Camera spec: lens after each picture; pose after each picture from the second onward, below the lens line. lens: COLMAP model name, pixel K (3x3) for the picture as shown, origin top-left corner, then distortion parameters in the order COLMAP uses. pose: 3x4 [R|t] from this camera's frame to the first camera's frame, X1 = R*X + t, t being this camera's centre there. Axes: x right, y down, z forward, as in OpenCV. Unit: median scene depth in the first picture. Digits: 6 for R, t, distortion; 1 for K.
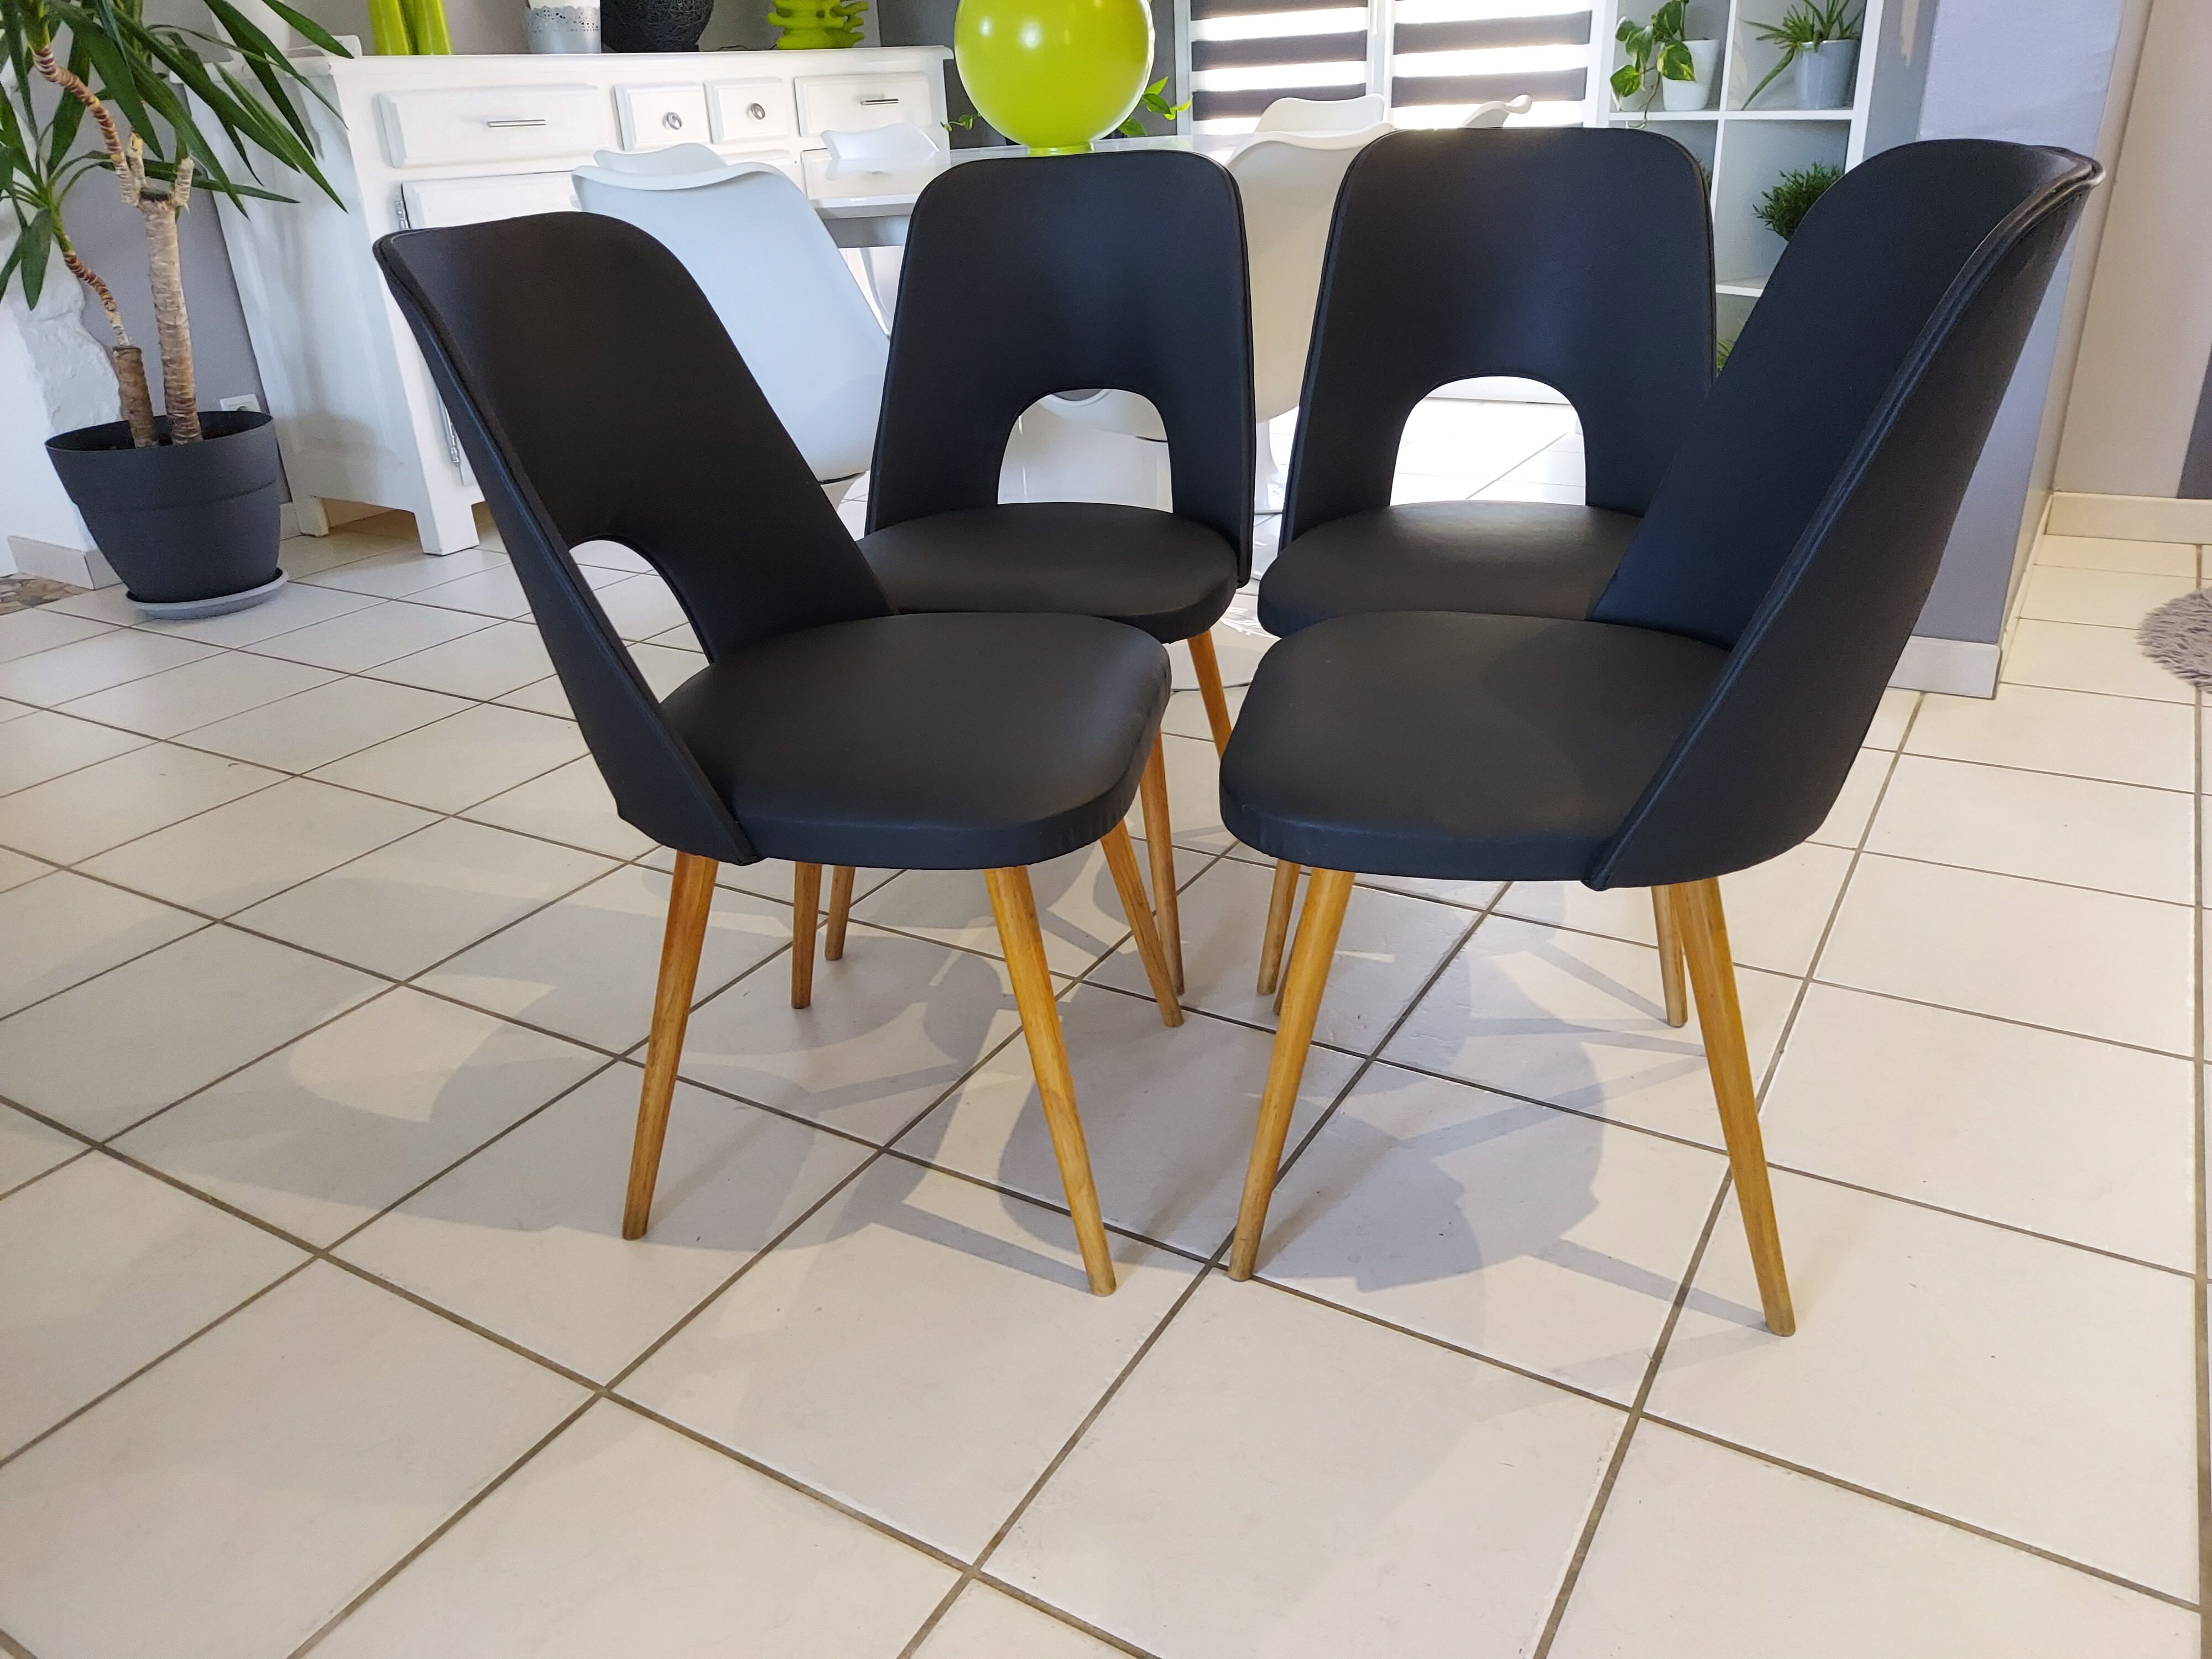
lens RADIAL K [[1613.8, 0, 1106.0], [0, 1613.8, 829.5], [0, 0, 1]] dist [0.037300, -0.036261]
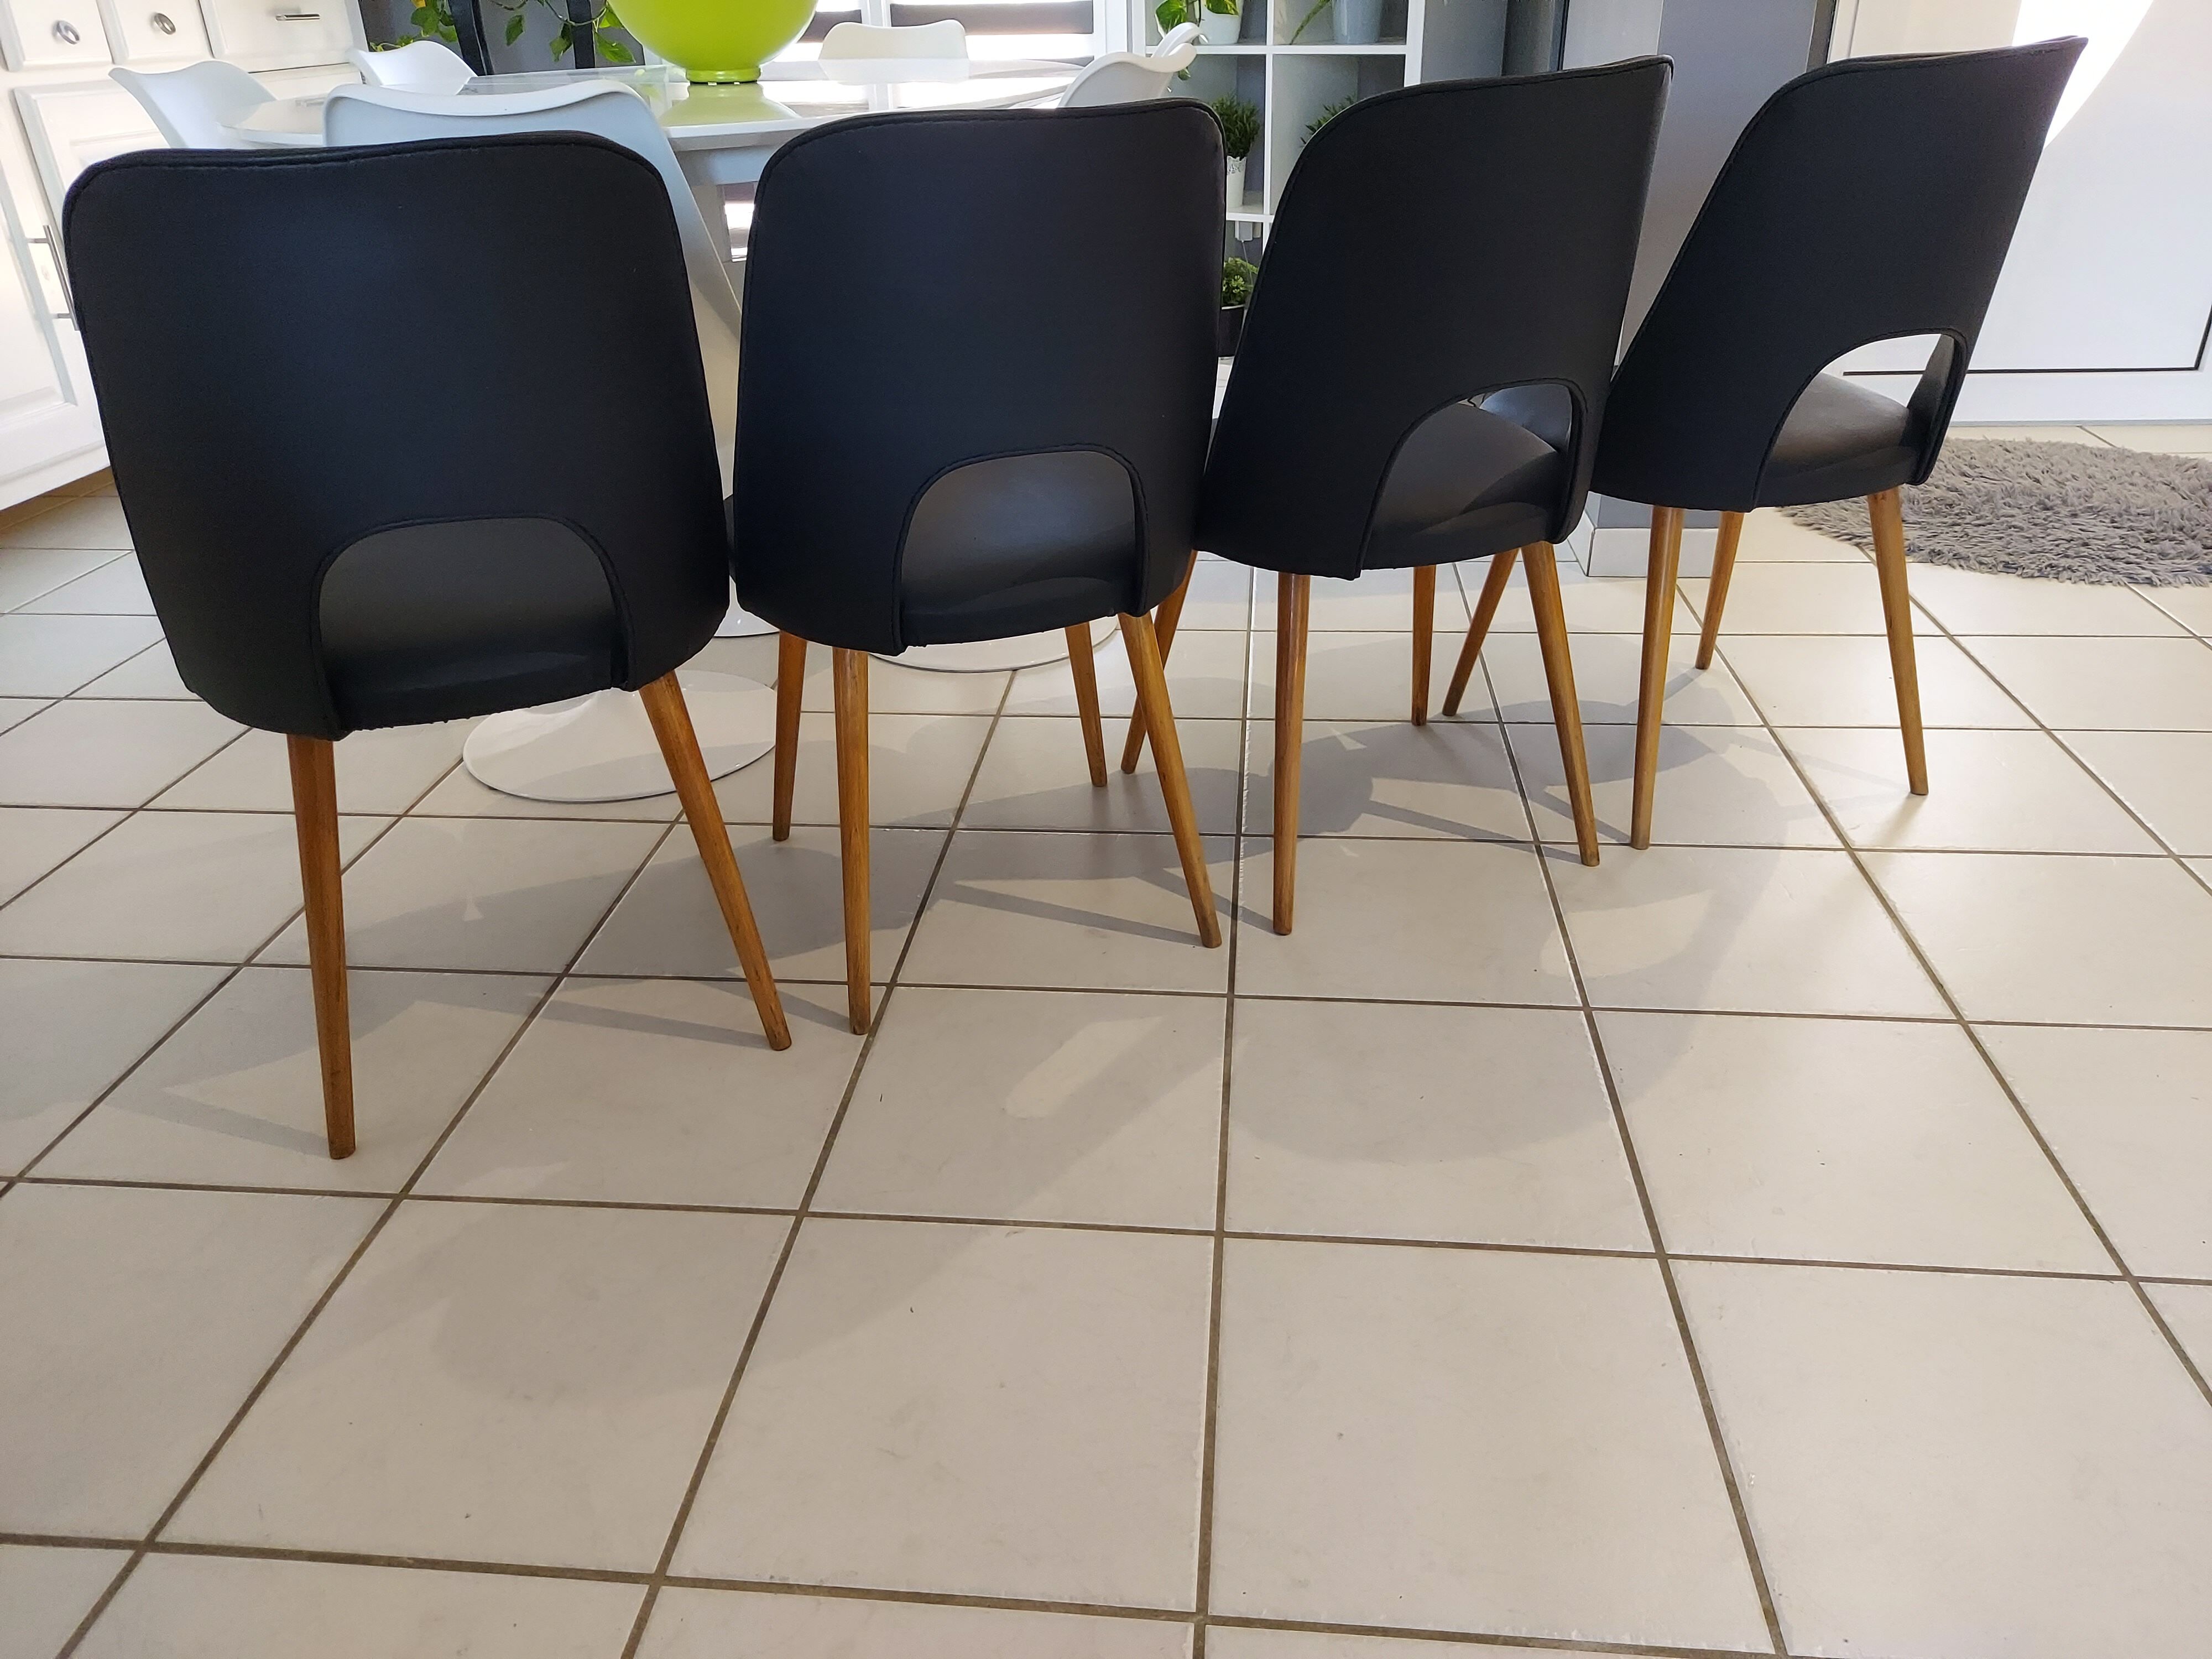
lens RADIAL K [[1601.9, 0, 1106.0], [0, 1601.9, 829.5], [0, 0, 1]] dist [0.015303, -0.000393]
pose [[0.903814, -0.175376, 0.390336, -0.241096], [0.161925, 0.984499, 0.067397, -0.042320], [-0.396106, 0.002291, 0.918202, 0.122193]]
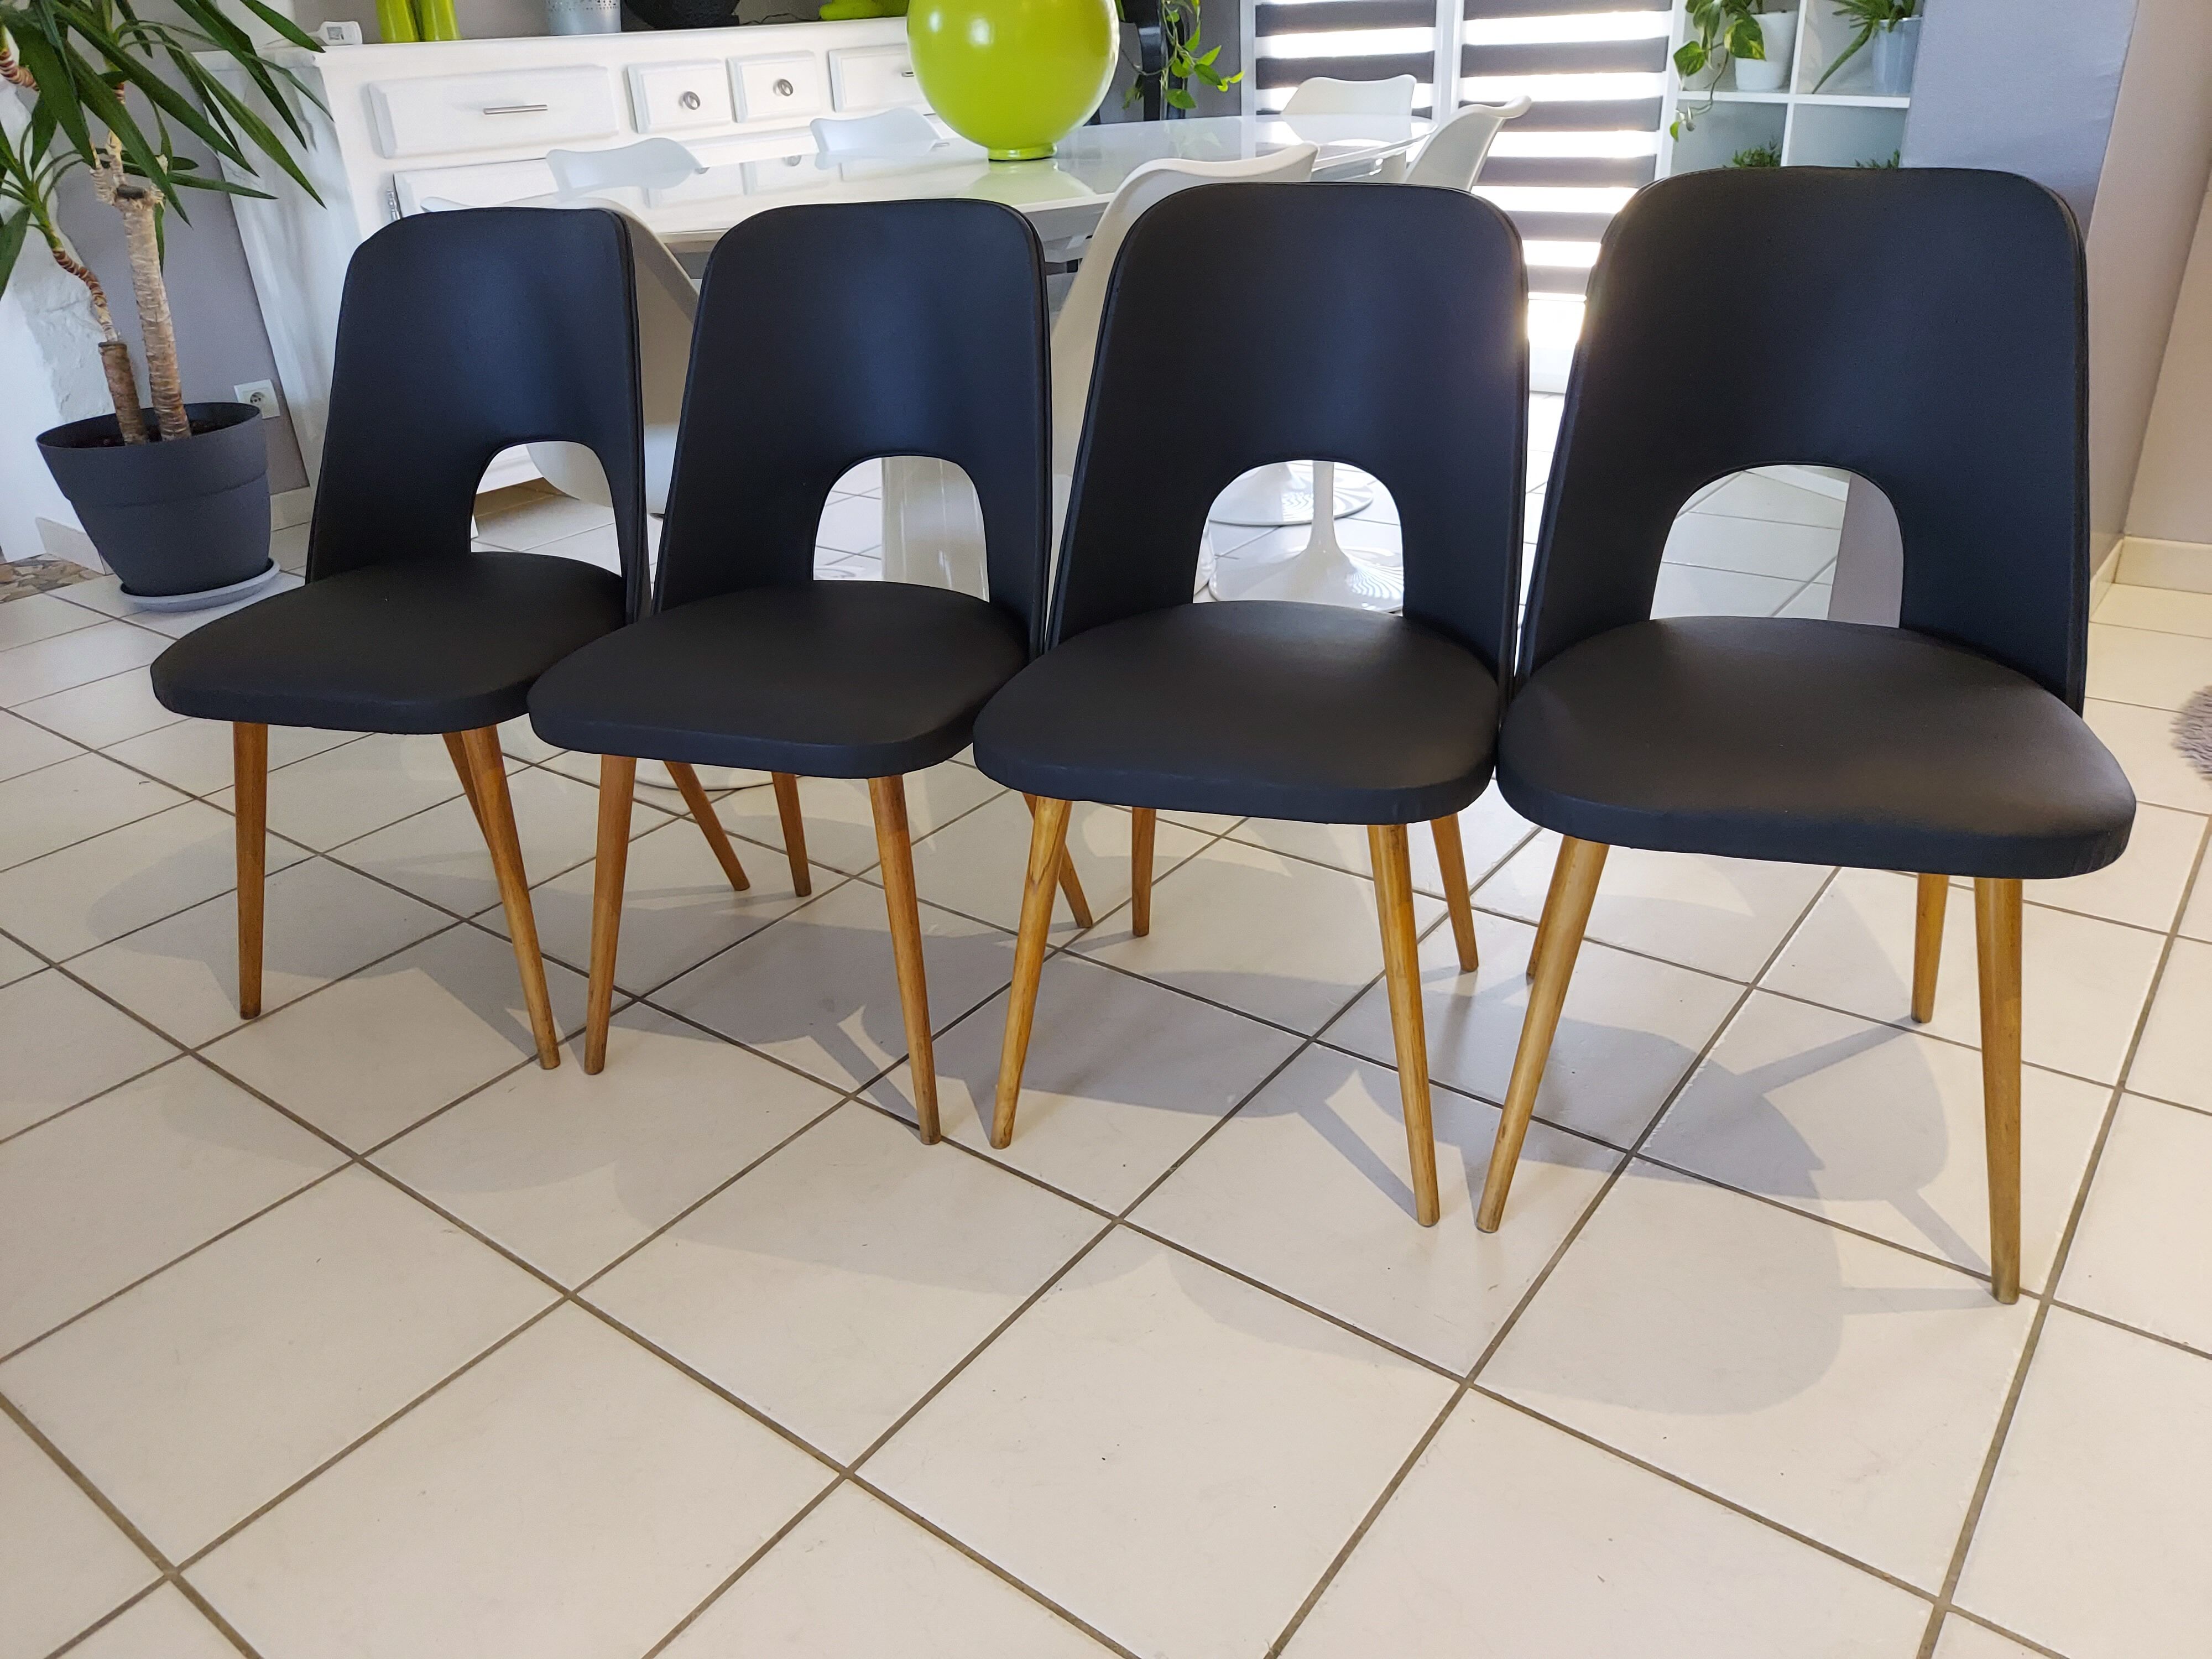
lens RADIAL K [[1621.3, 0, 1106.0], [0, 1621.3, 829.5], [0, 0, 1]] dist [0.012359, 0.000062]
pose [[0.993924, 0.044186, -0.100813, 0.128069], [-0.040333, 0.998388, 0.039941, -0.061901], [0.102415, -0.035632, 0.994103, 0.049792]]
